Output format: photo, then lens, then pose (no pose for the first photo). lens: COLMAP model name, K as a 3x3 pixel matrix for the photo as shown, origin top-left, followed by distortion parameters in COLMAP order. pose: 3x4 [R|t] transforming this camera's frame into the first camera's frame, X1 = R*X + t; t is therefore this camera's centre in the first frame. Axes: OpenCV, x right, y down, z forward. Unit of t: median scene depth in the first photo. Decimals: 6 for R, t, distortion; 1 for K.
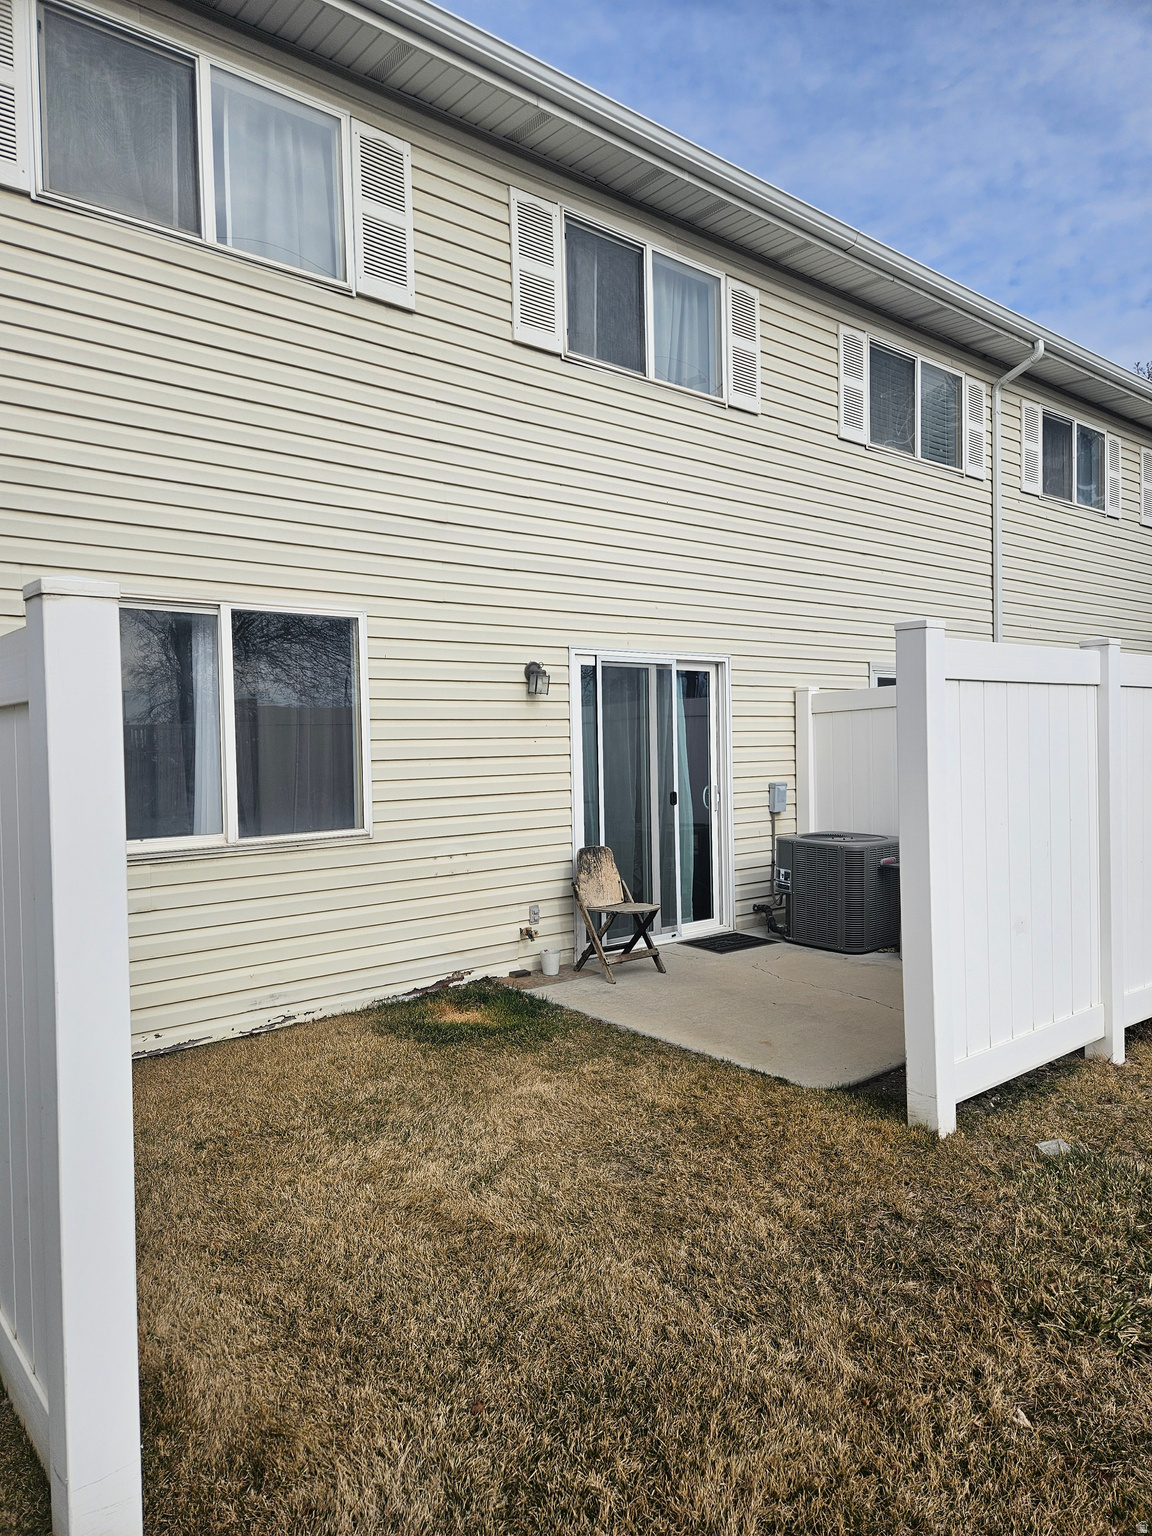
lens RADIAL K [[1025.3, 0, 578.9], [0, 1025.3, 764.3], [0, 0, 1]] dist [0.051861, -0.020803]
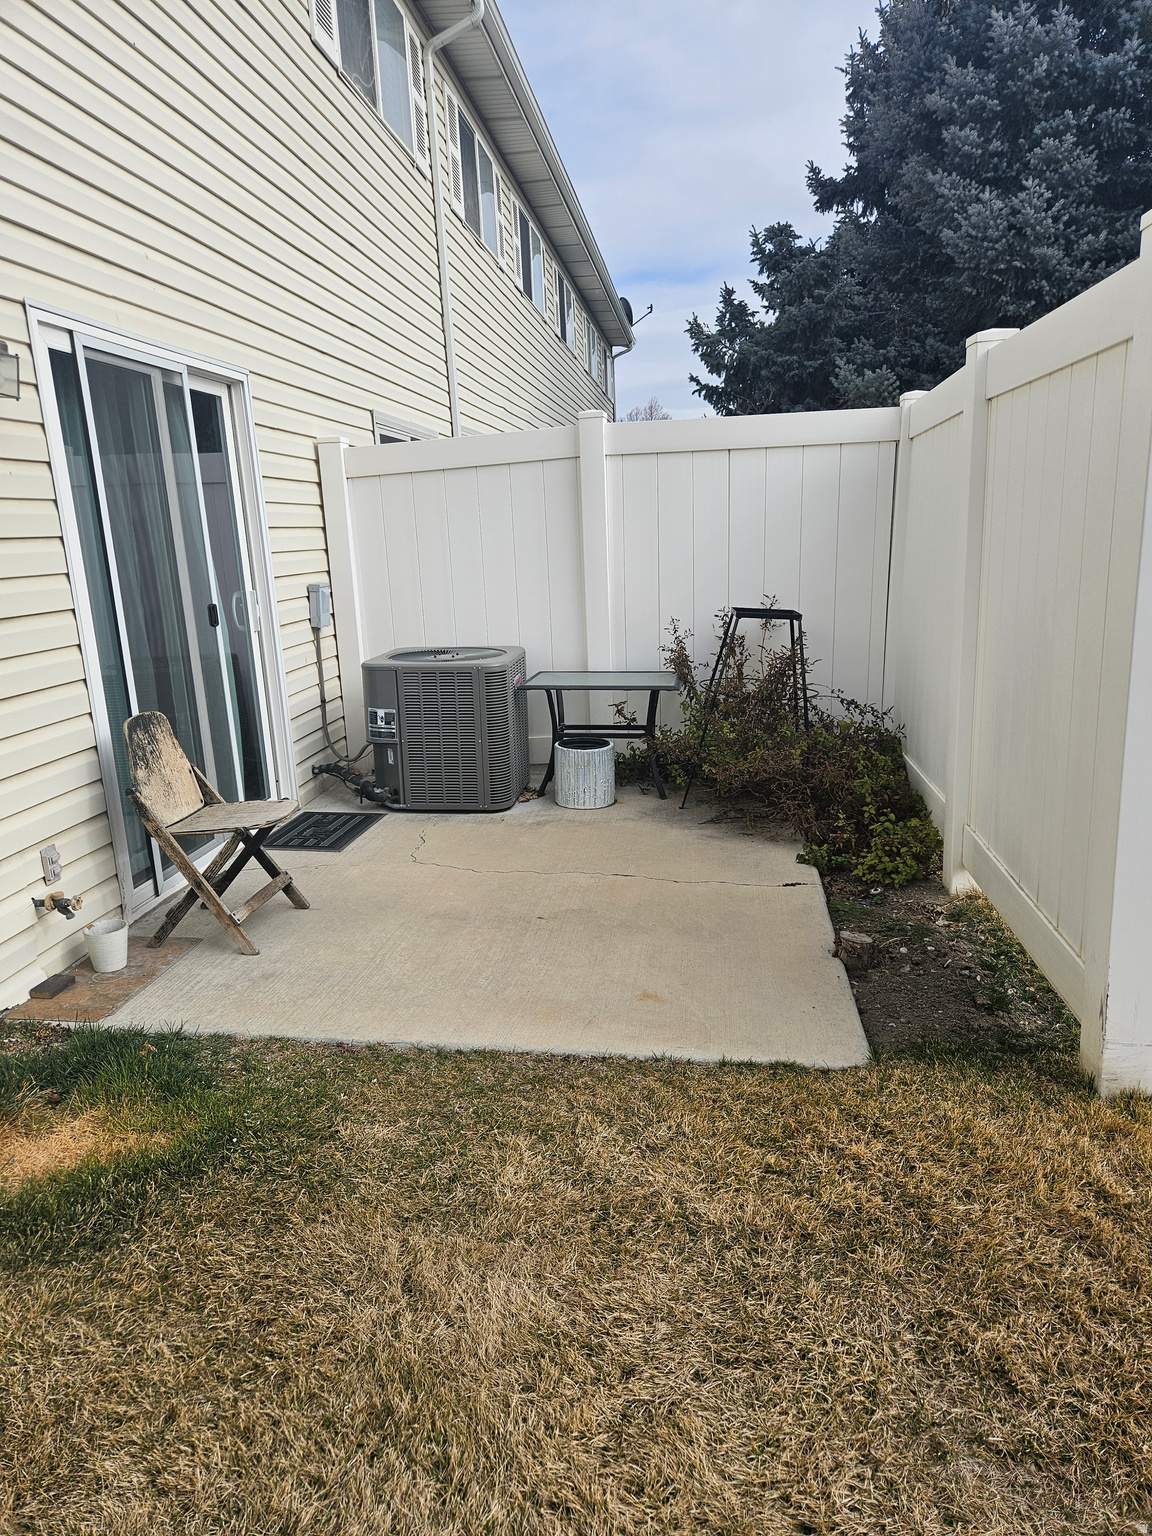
lens RADIAL K [[1025.3, 0, 570.7], [0, 1025.3, 775.7], [0, 0, 1]] dist [0.051861, -0.020803]
pose [[0.746858, -0.171361, 0.642524, -0.167553], [0.045134, 0.977062, 0.208119, 0.009767], [-0.663450, -0.126435, 0.737461, 0.451321]]
